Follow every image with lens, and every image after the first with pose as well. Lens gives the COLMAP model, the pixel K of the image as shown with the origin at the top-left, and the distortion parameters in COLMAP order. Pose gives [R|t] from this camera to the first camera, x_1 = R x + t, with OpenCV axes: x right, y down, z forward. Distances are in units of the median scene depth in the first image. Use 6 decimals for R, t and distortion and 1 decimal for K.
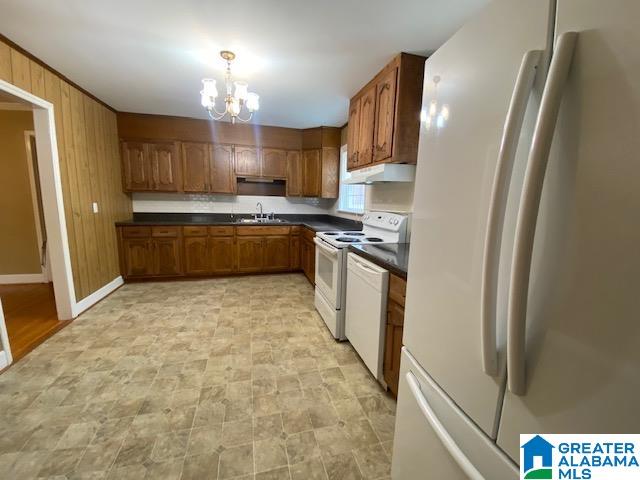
lens RADIAL K [[259.2, 0, 320.0], [0, 259.2, 240.0], [0, 0, 1]] dist [0.027332, -0.025576]
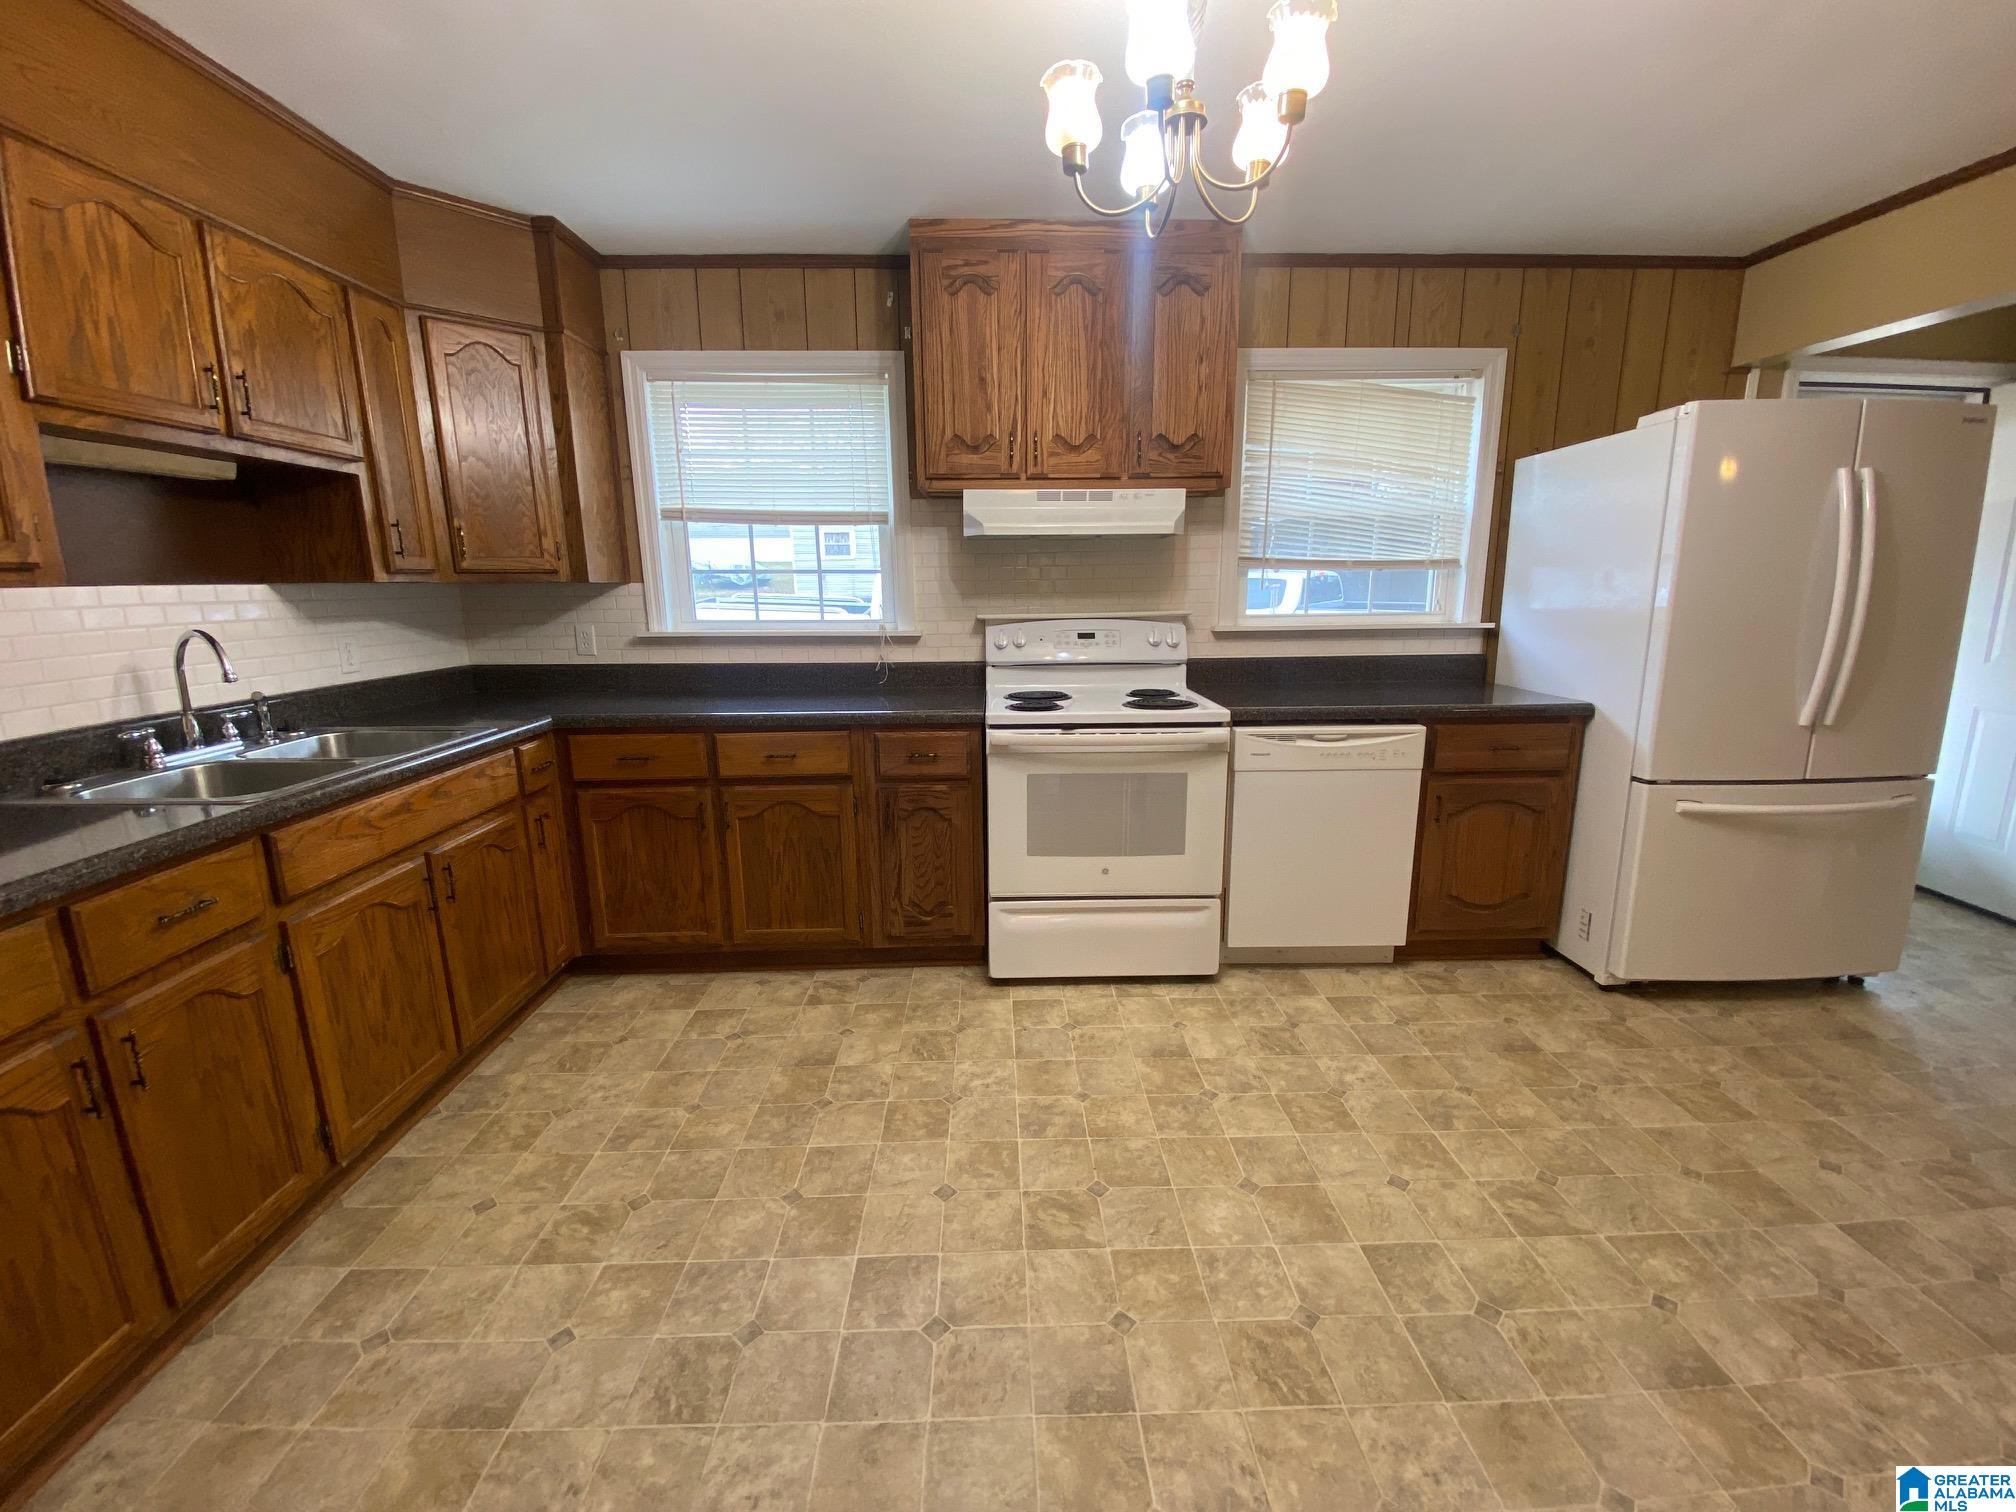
lens RADIAL K [[818.4, 0, 1008.0], [0, 818.4, 756.0], [0, 0, 1]] dist [0.010889, -0.016429]
pose [[0.238420, -0.220383, 0.945826, -0.861820], [0.163613, 0.969106, 0.184565, -0.145775], [-0.957281, 0.110745, 0.267112, 0.798446]]
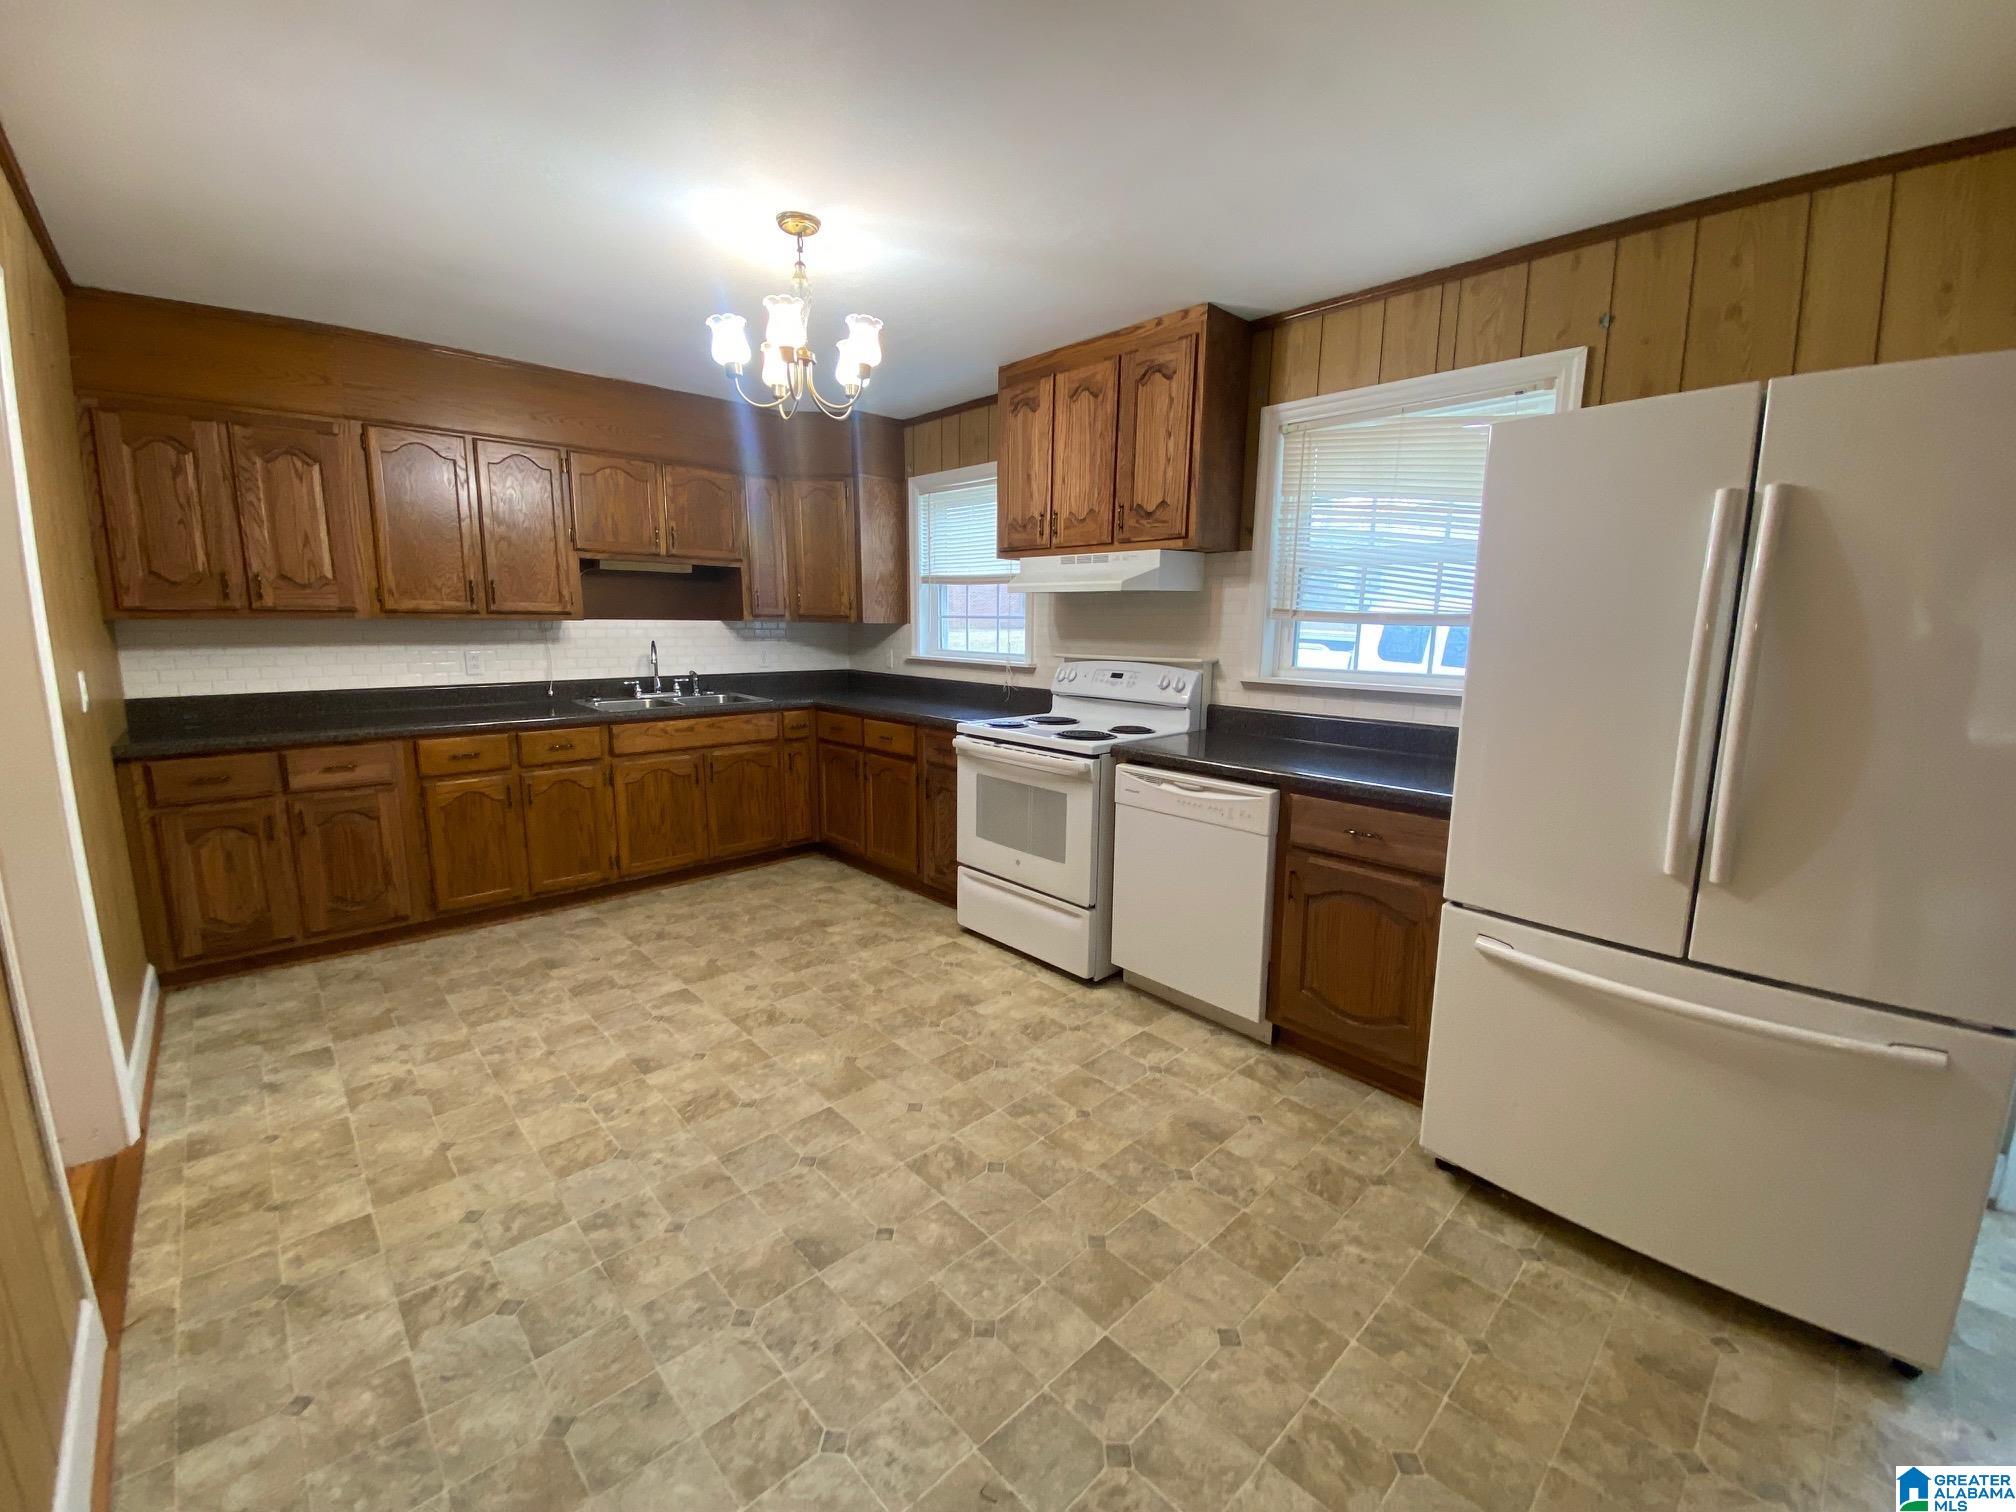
lens RADIAL K [[816.4, 0, 1008.0], [0, 816.4, 756.0], [0, 0, 1]] dist [0.027332, -0.025576]
pose [[0.883102, -0.094177, 0.459632, -0.512549], [0.083498, 0.995555, 0.043561, -0.029293], [-0.461691, -0.000090, 0.887041, -0.063336]]
